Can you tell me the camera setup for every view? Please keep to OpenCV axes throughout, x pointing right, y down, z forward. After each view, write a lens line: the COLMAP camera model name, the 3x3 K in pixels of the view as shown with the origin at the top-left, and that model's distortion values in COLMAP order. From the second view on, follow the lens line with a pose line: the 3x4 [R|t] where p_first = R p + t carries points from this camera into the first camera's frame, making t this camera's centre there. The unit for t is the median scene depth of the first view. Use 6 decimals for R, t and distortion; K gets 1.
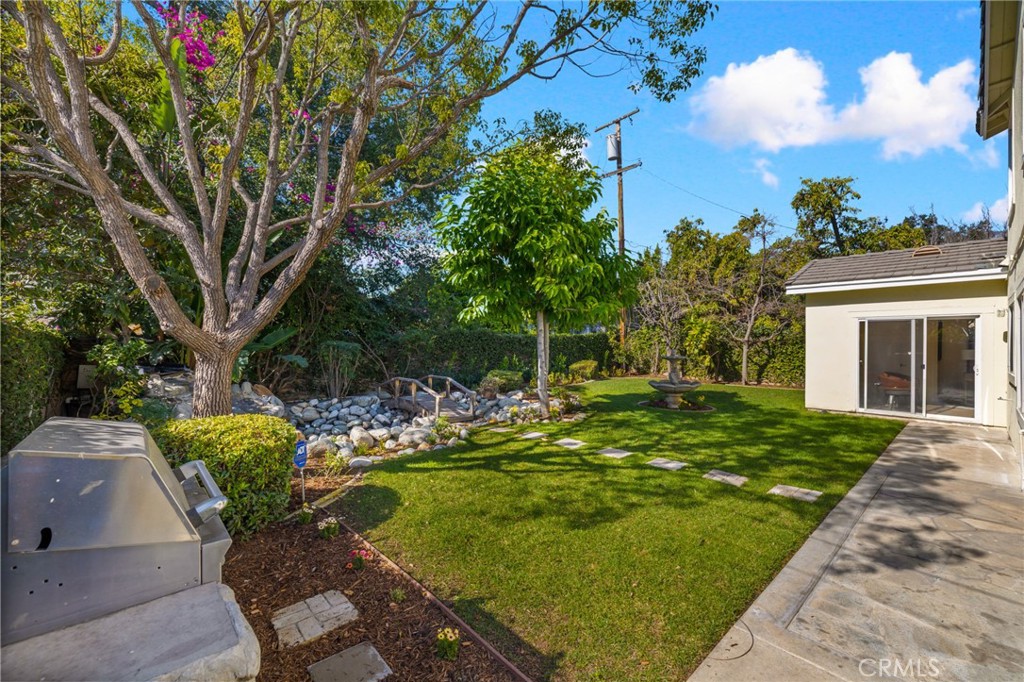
lens RADIAL K [[430.5, 0, 512.0], [0, 430.5, 341.0], [0, 0, 1]] dist [-0.000758, -0.000237]
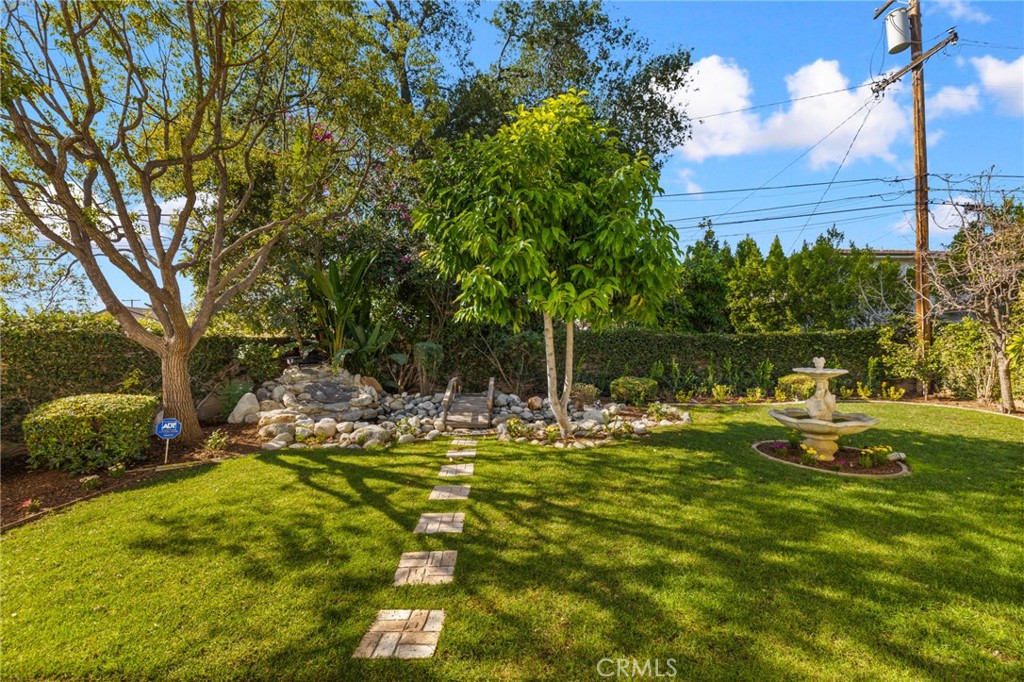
lens RADIAL K [[436.4, 0, 512.0], [0, 436.4, 341.0], [0, 0, 1]] dist [0.001282, 0.000089]
pose [[0.734662, -0.000041, -0.678434, 0.870042], [-0.001422, 0.999998, -0.001601, 0.000814], [0.678432, 0.002141, 0.734660, 0.552086]]
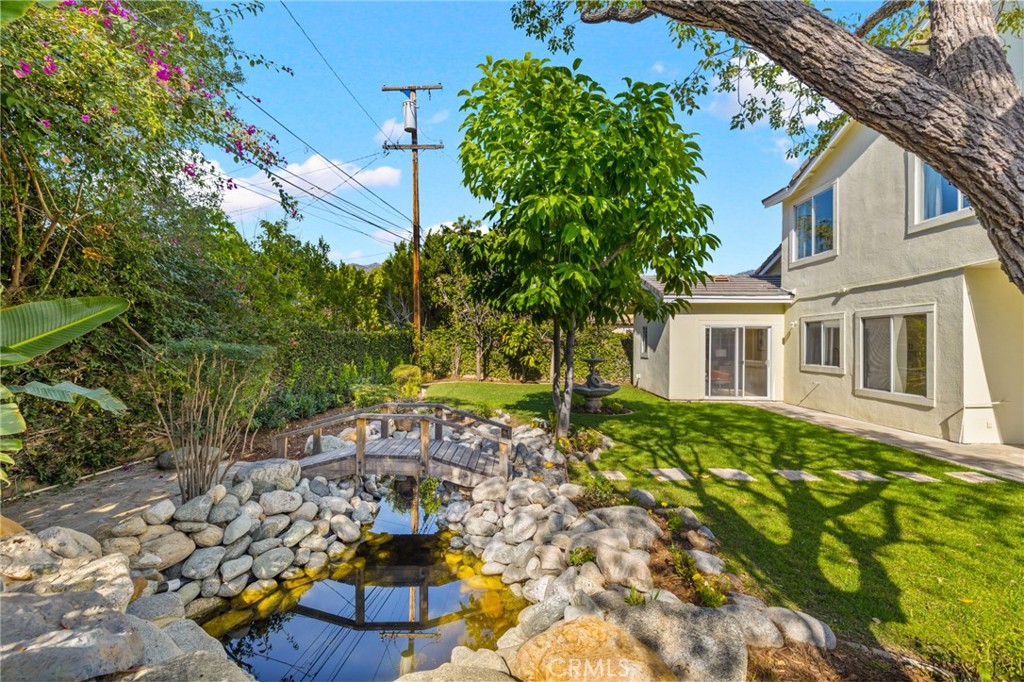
lens RADIAL K [[430.5, 0, 512.0], [0, 430.5, 341.0], [0, 0, 1]] dist [-0.000758, -0.000237]
pose [[0.696378, 0.005038, 0.717657, -0.833157], [-0.006721, 0.999977, -0.000499, -0.005095], [-0.717644, -0.004476, 0.696396, 0.865836]]
